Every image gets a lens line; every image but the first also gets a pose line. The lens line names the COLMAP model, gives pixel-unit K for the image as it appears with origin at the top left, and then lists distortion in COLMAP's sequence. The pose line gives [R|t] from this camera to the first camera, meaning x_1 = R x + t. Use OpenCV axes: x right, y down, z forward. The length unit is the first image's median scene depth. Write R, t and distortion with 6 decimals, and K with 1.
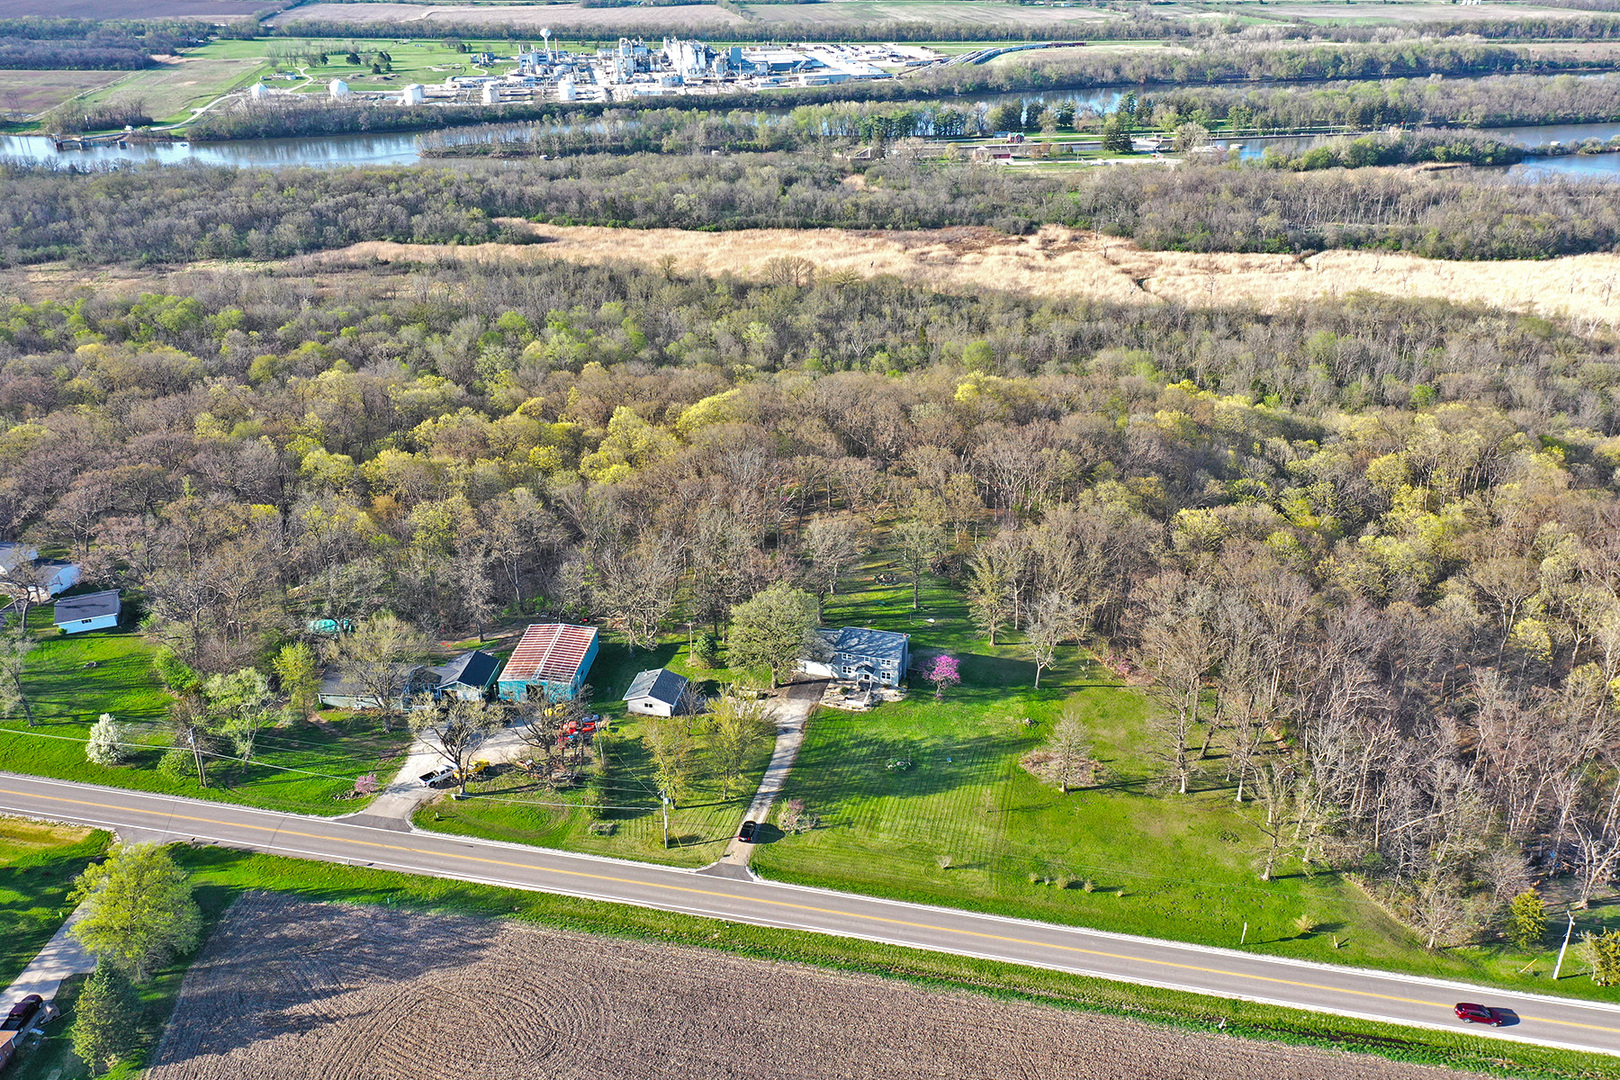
lens RADIAL K [[1269.8, 0, 812.3], [0, 1269.8, 536.9], [0, 0, 1]] dist [0.005889, 0.006117]
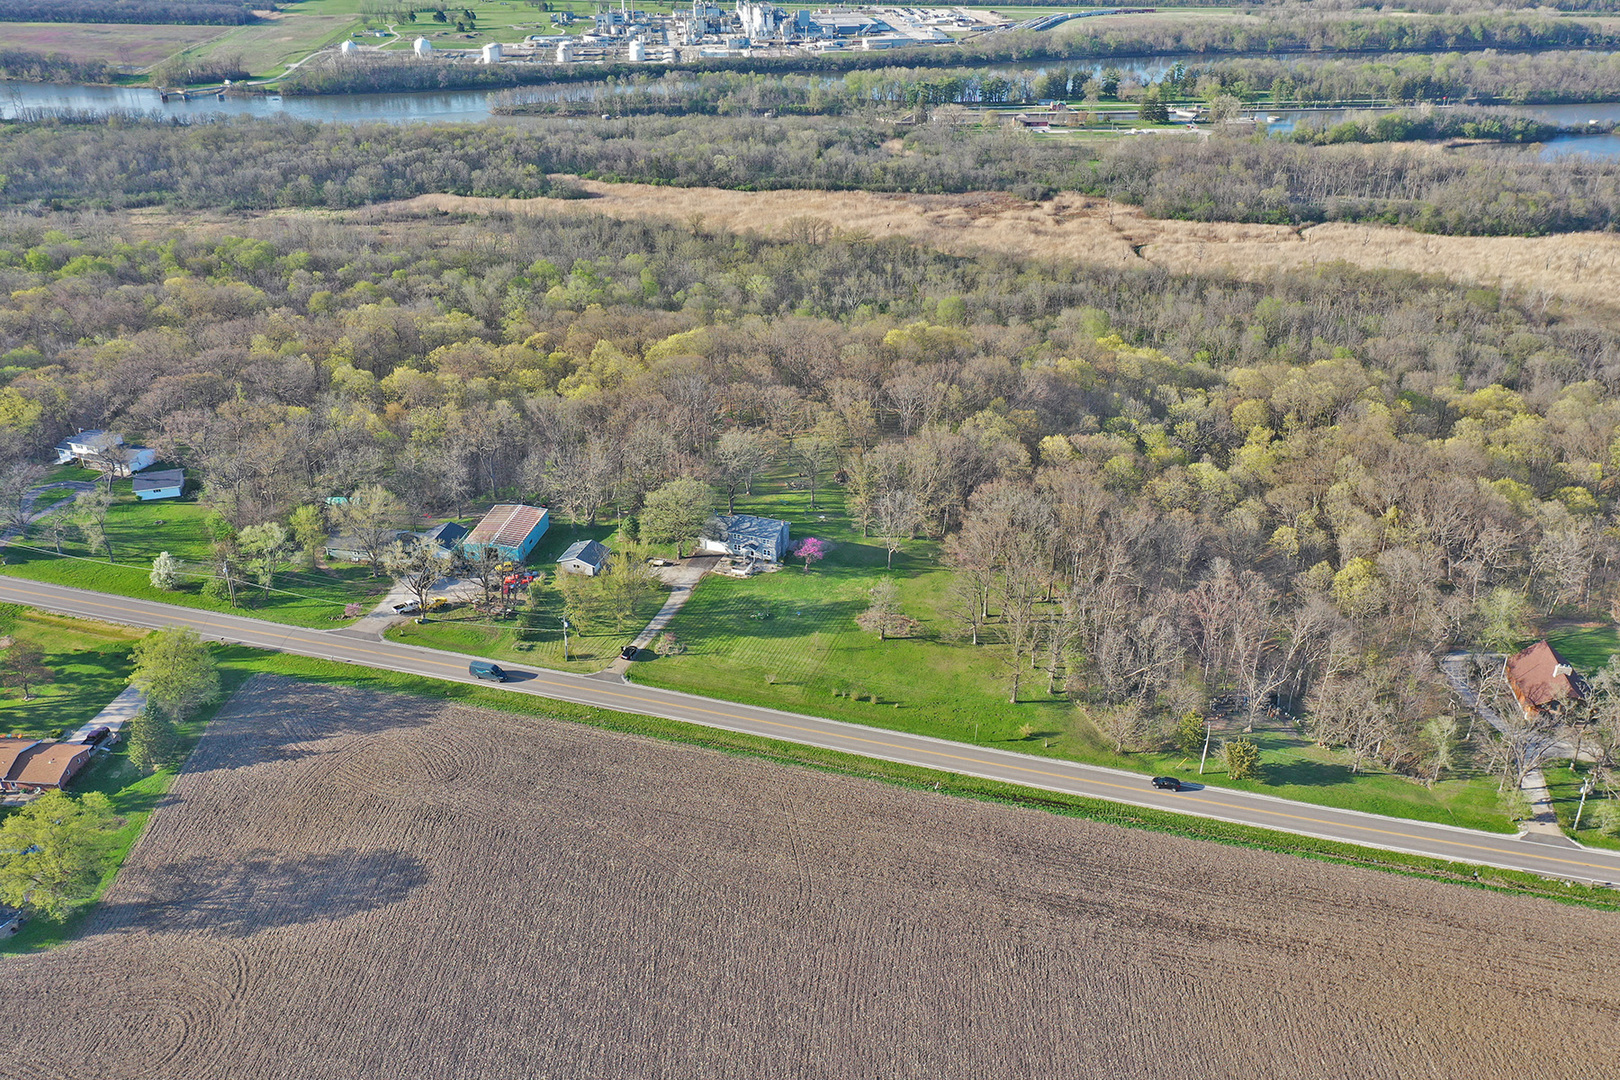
lens RADIAL K [[1269.8, 0, 813.1], [0, 1269.8, 539.3], [0, 0, 1]] dist [0.005889, 0.006117]
pose [[0.997333, 0.039105, -0.061619, 0.083689], [-0.037140, 0.998774, 0.032720, 0.024555], [0.062823, -0.030344, 0.997563, -0.116967]]
